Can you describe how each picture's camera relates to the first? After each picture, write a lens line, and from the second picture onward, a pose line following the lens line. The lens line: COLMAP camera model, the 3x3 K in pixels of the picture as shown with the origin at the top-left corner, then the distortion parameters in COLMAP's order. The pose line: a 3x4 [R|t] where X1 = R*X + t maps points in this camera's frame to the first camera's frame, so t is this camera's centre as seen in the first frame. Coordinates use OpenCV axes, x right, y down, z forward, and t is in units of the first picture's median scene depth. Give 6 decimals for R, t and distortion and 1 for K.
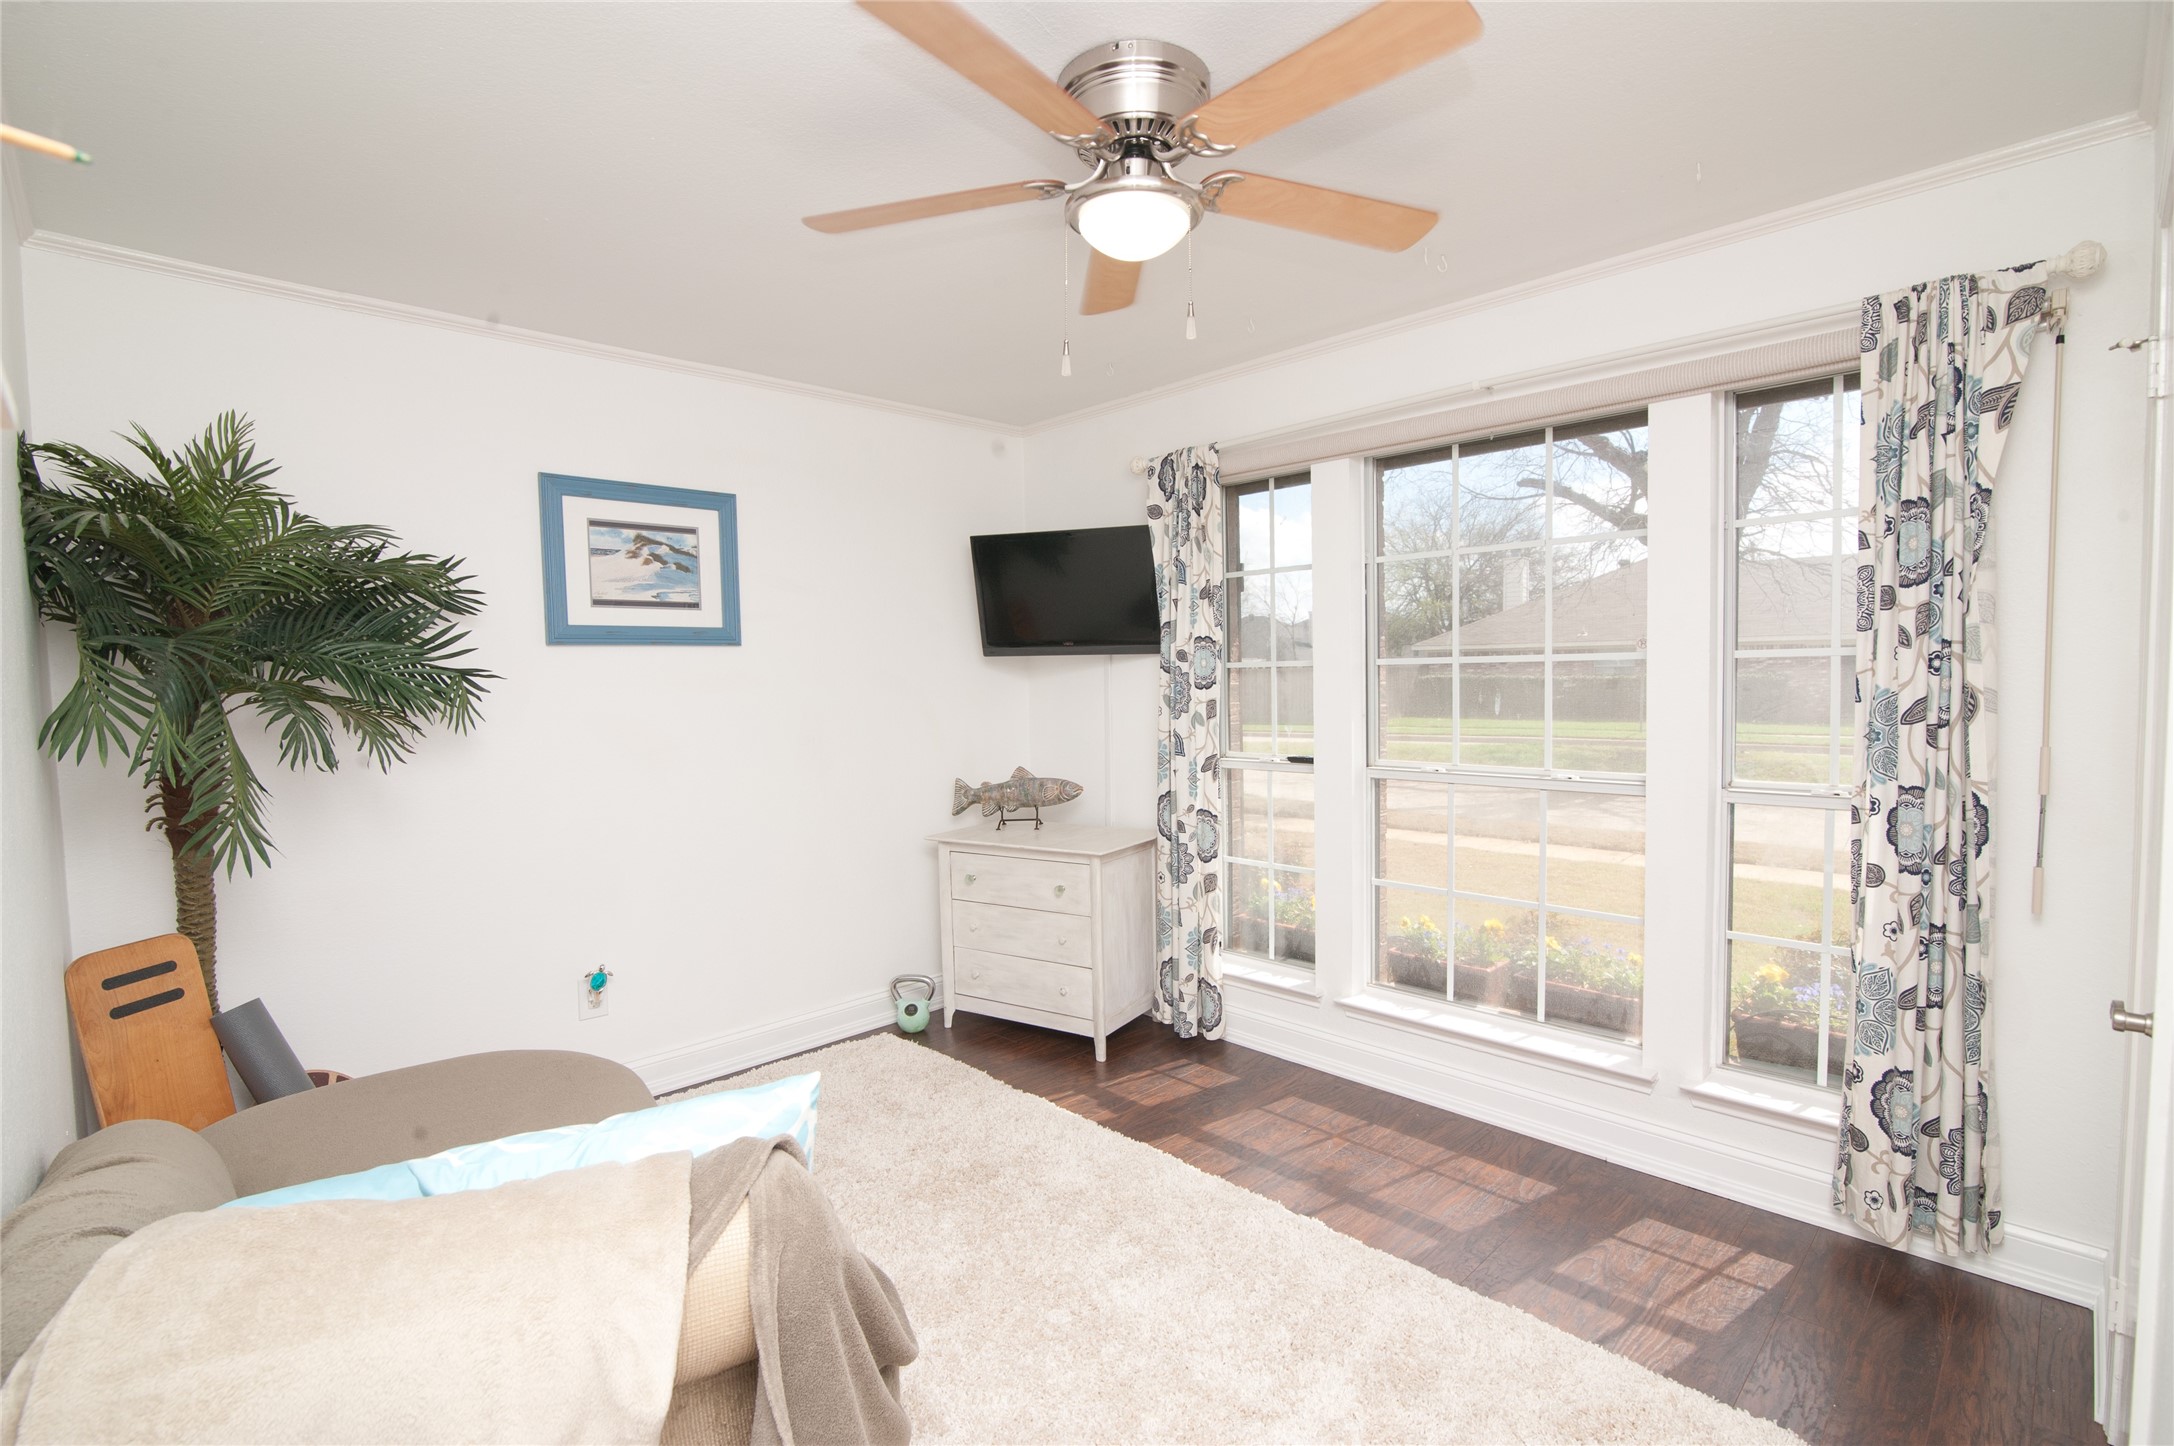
lens RADIAL K [[995.3, 0, 1088.7], [0, 995.3, 725.7], [0, 0, 1]] dist [-0.019426, 0.001330]
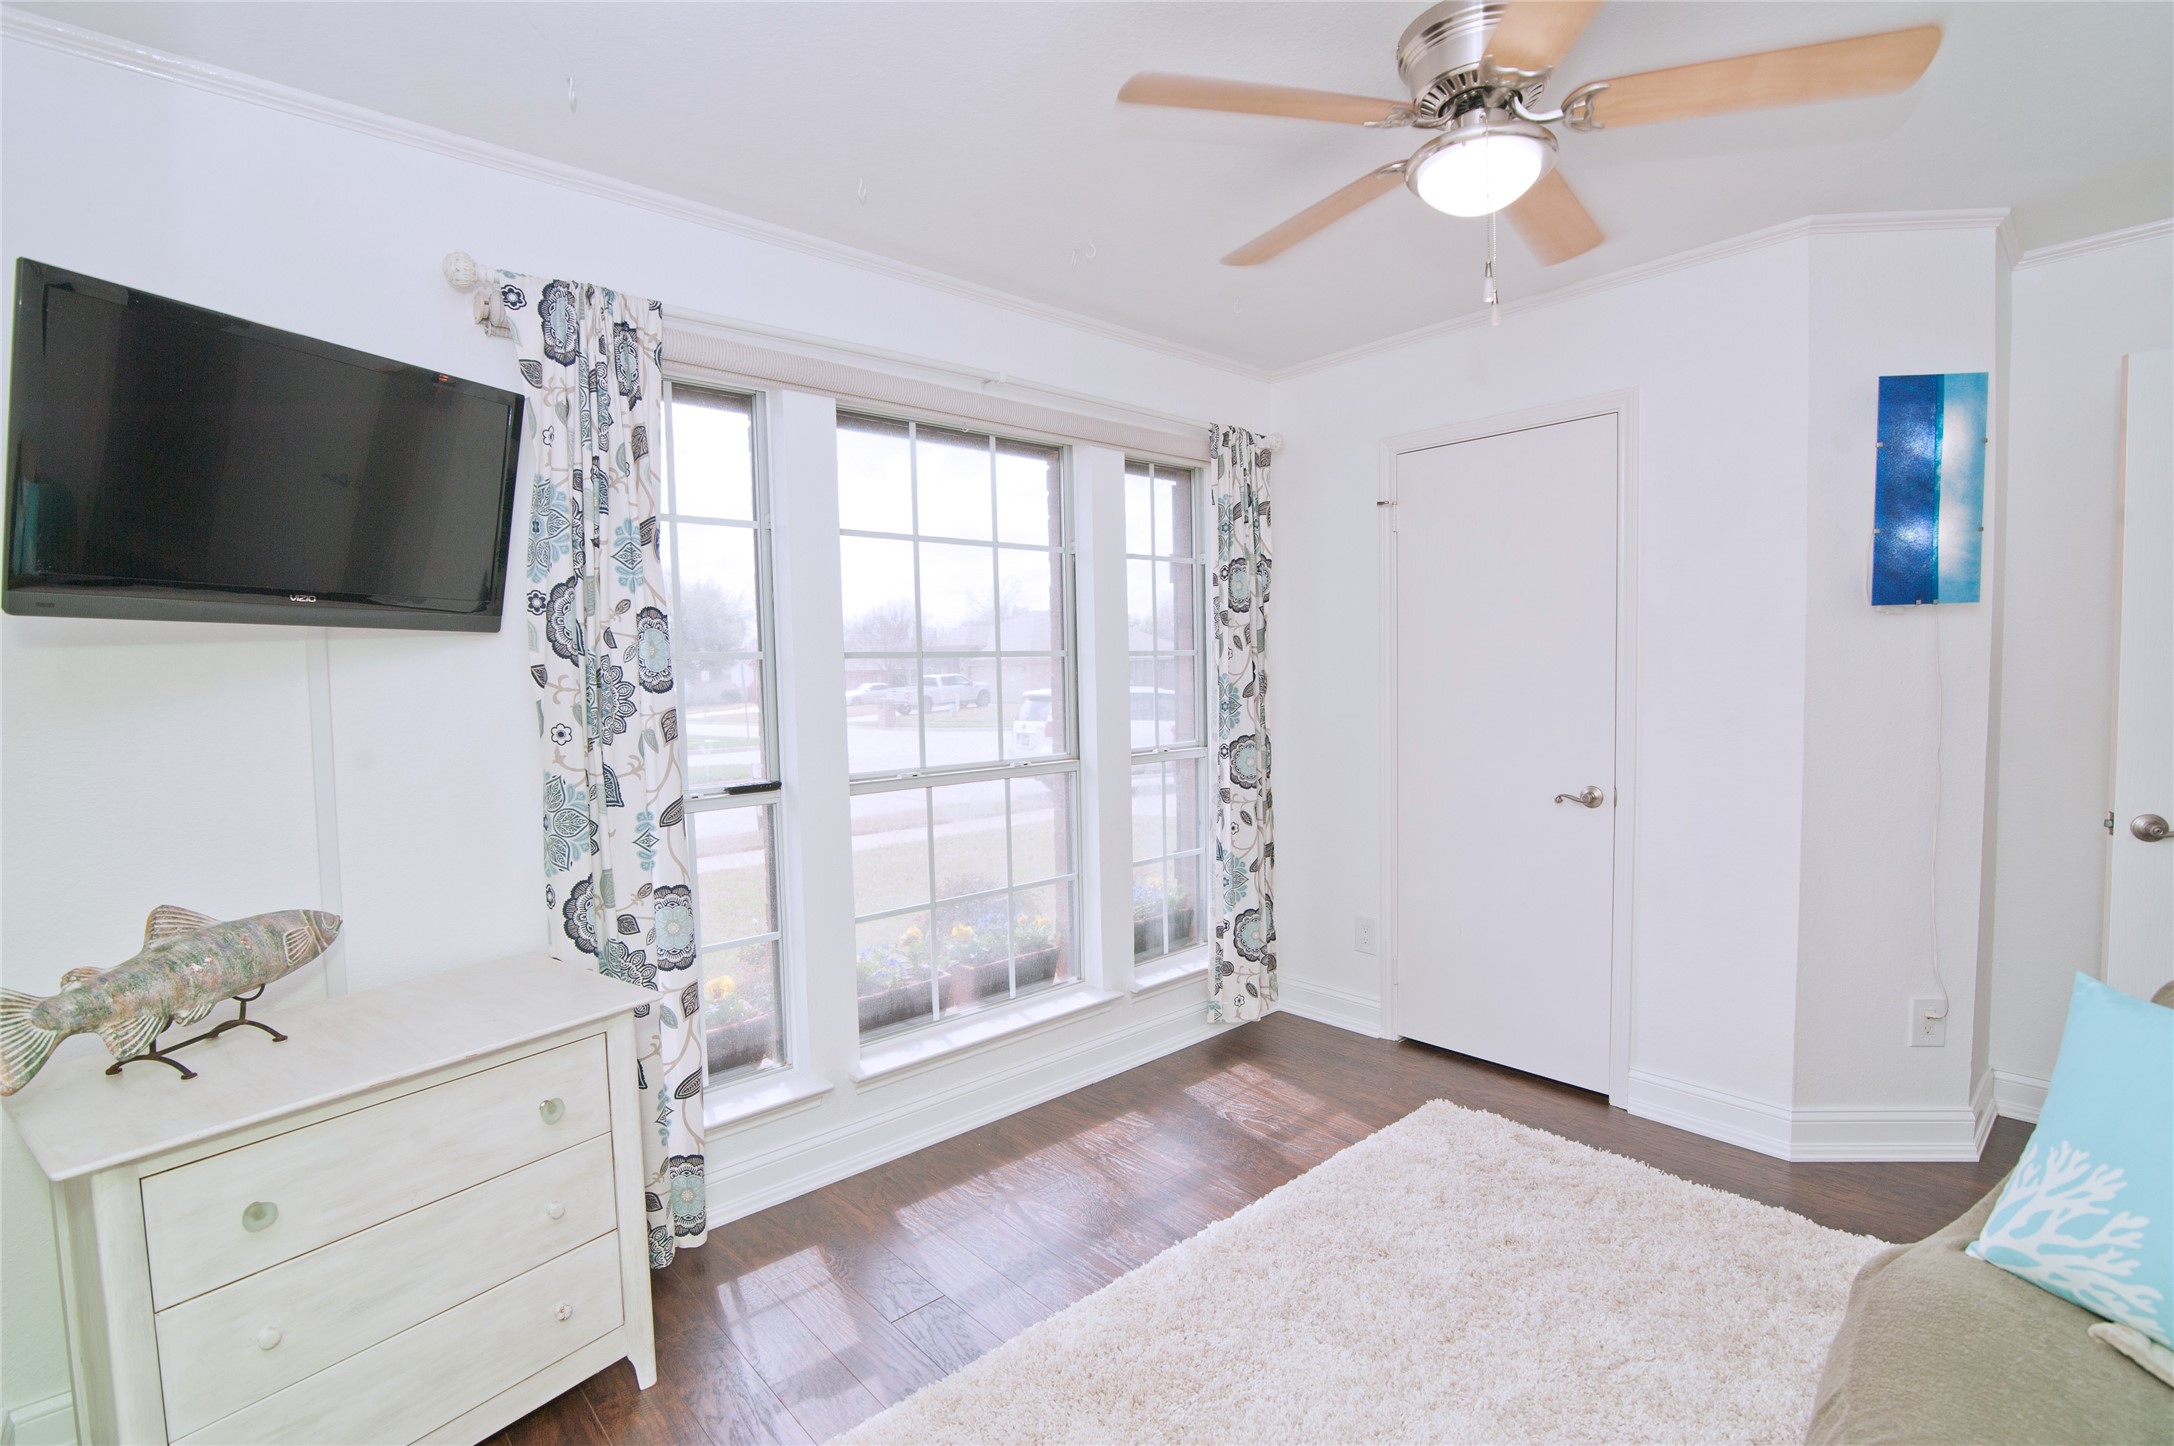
lens RADIAL K [[995.3, 0, 1089.2], [0, 995.3, 724.2], [0, 0, 1]] dist [-0.019426, 0.001330]
pose [[0.047307, -0.035849, 0.998237, -0.505128], [0.074480, 0.996700, 0.032264, -0.017606], [-0.996100, 0.072822, 0.049821, 0.727885]]
